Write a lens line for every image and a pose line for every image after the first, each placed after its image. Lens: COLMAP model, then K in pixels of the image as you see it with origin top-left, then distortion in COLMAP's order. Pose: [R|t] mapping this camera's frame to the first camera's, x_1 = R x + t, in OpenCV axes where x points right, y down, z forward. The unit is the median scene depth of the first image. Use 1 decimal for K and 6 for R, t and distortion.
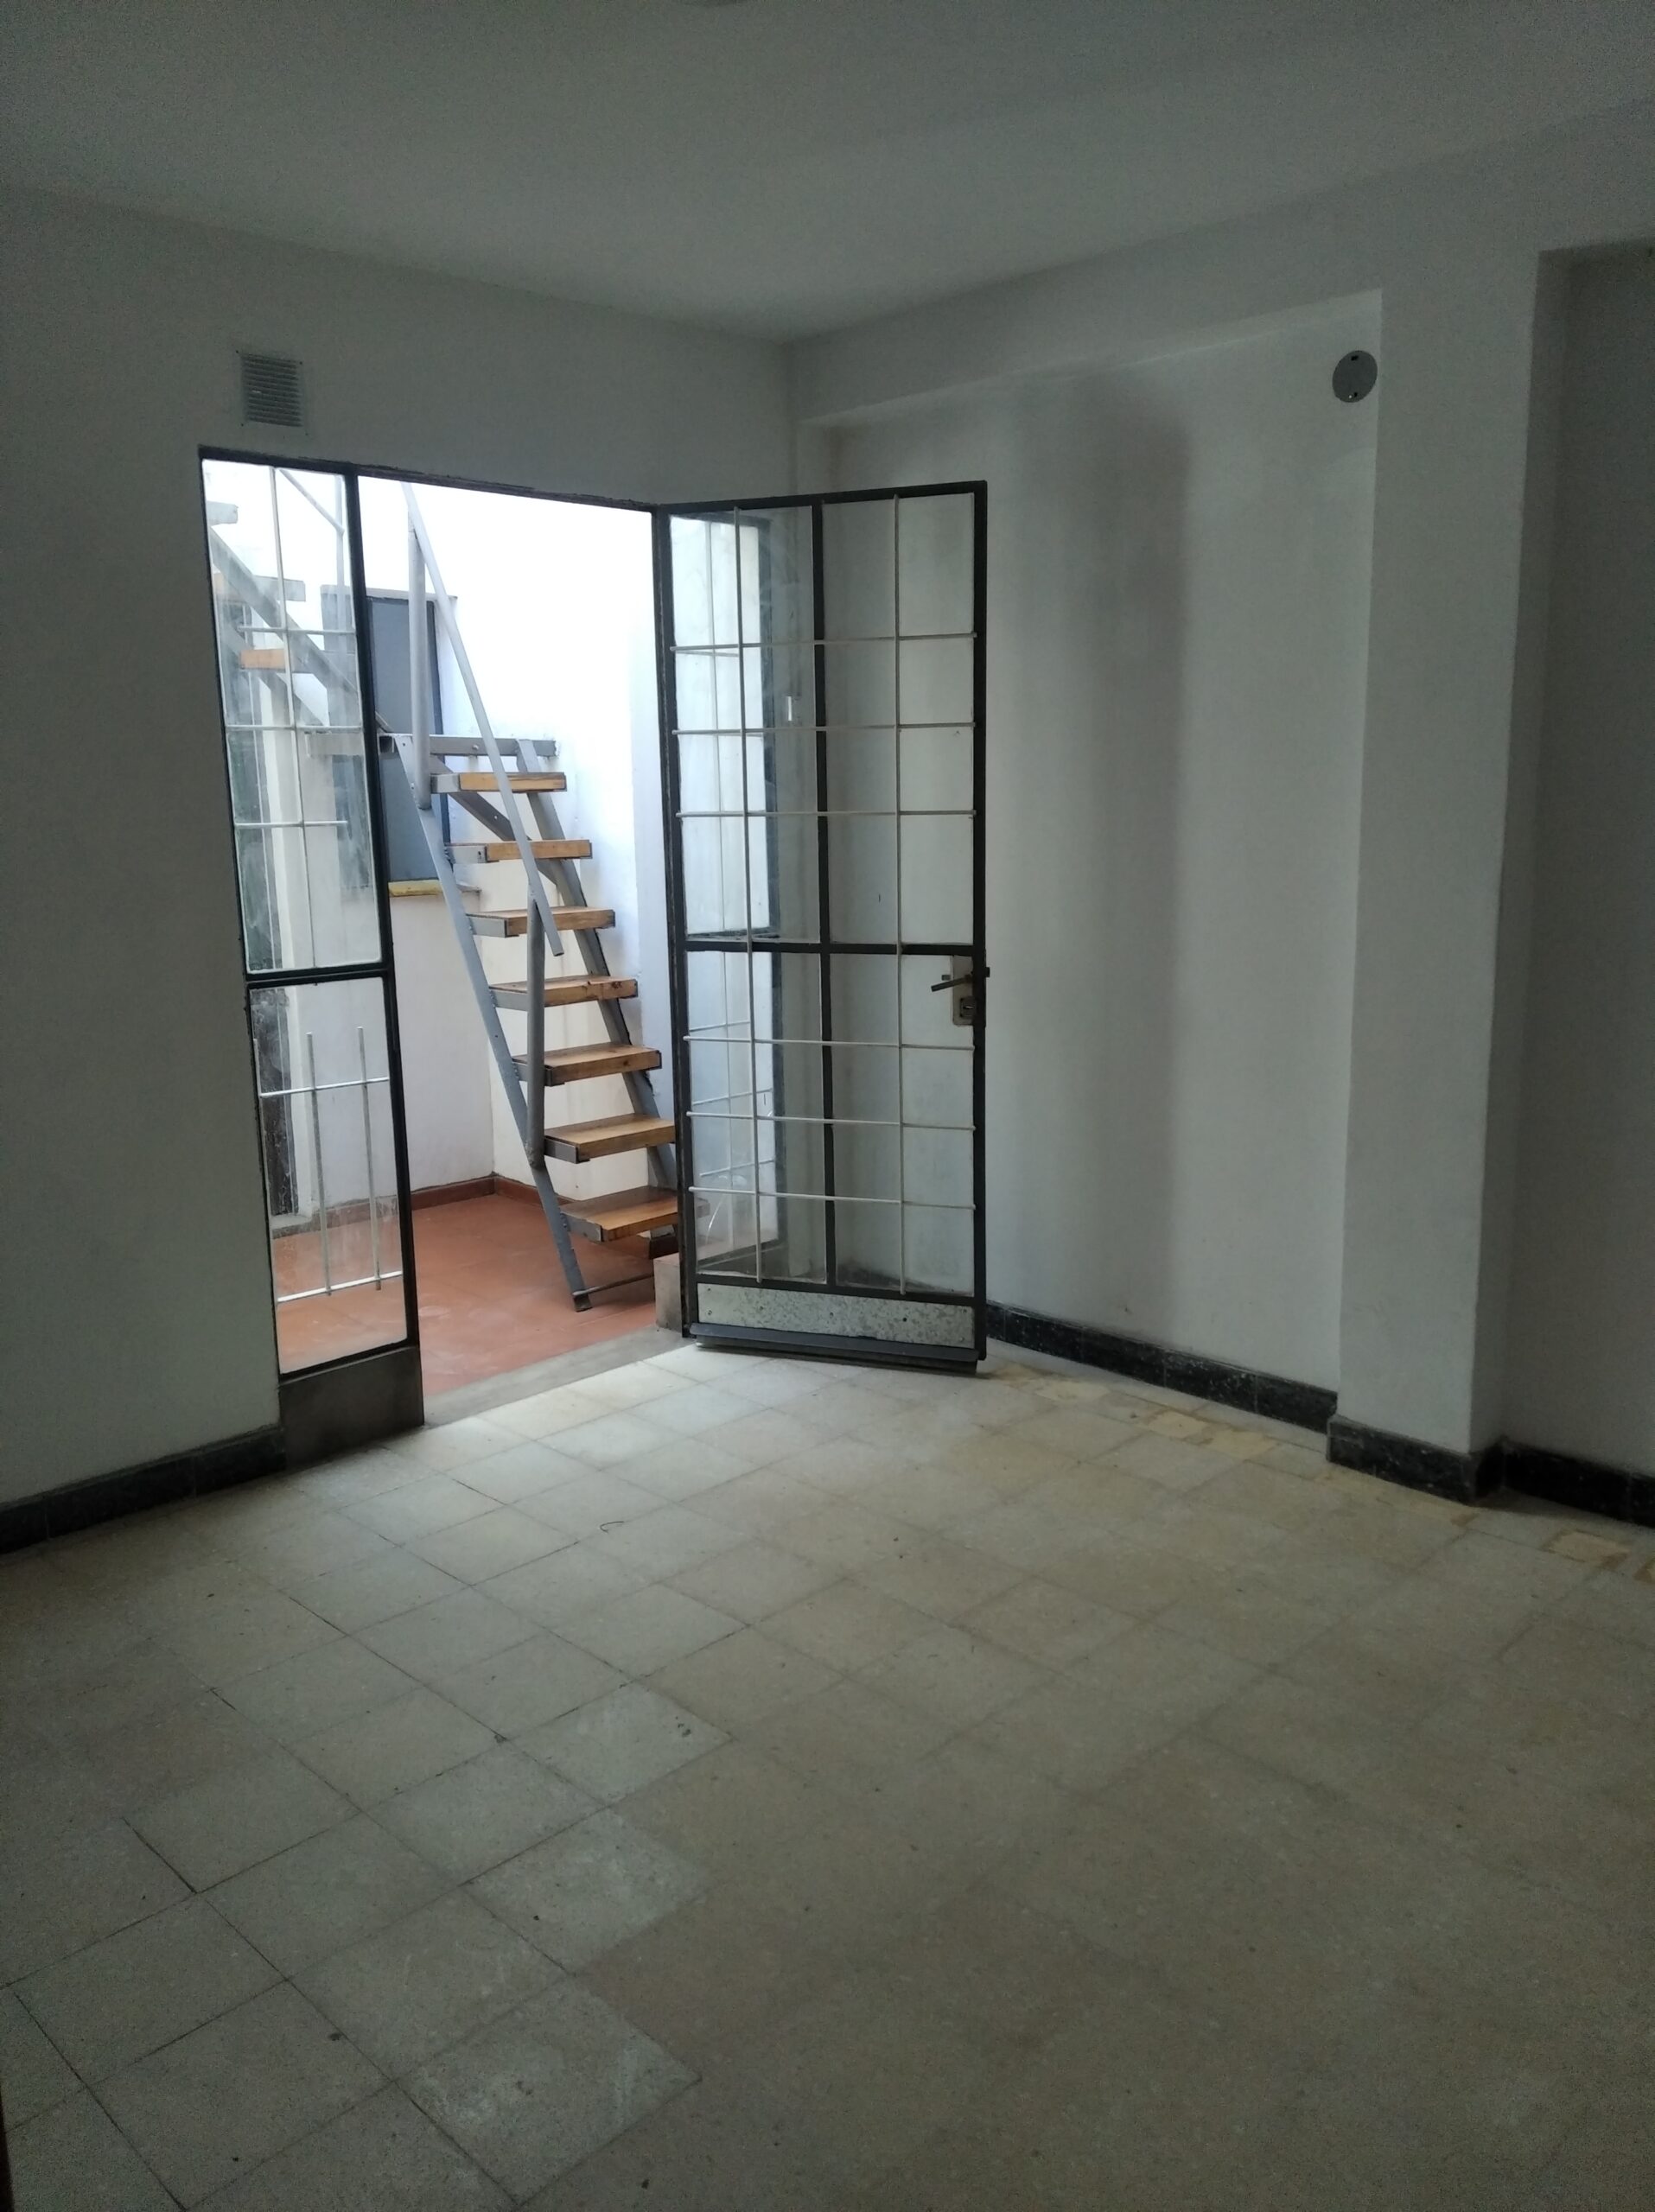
lens RADIAL K [[1664.2, 0, 831.2], [0, 1664.2, 1119.2], [0, 0, 1]] dist [0.006847, -0.035684]
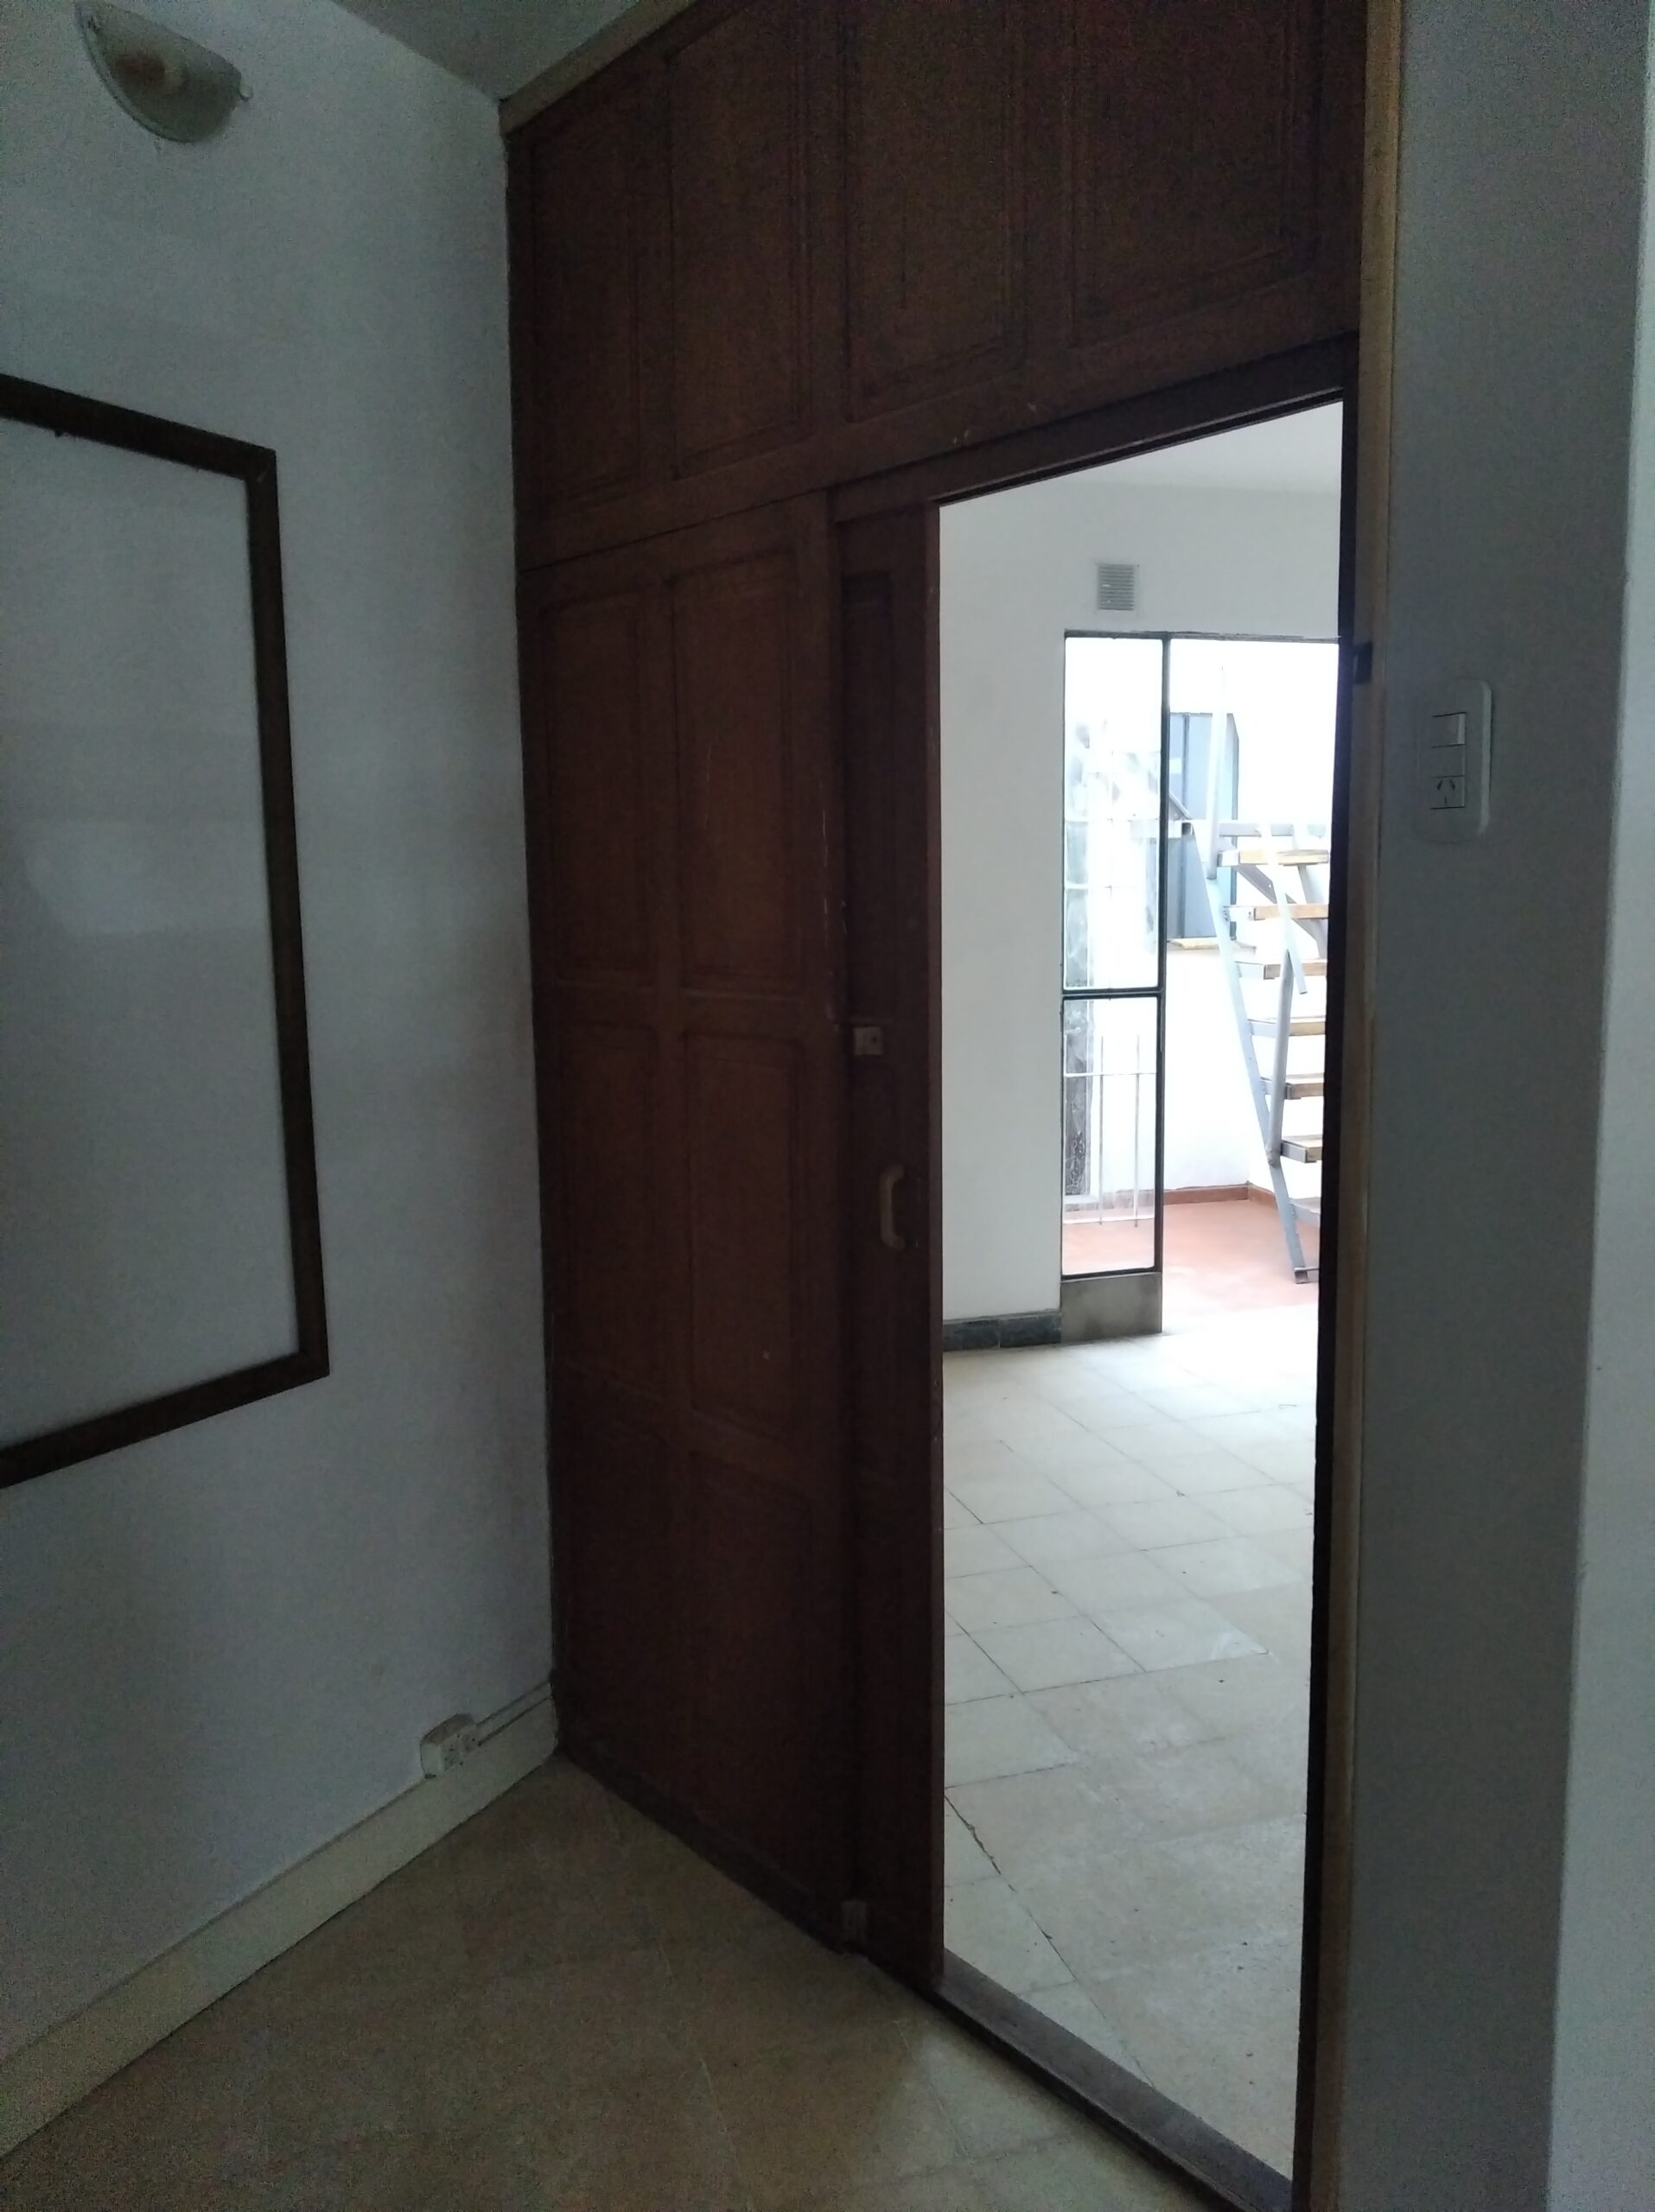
lens RADIAL K [[1664.2, 0, 819.7], [0, 1664.2, 1108.6], [0, 0, 1]] dist [0.006847, -0.035684]
pose [[0.883839, 0.068980, -0.462678, 0.098699], [-0.092280, 0.995343, -0.027885, 0.054593], [0.458600, 0.067341, 0.886088, -0.266508]]
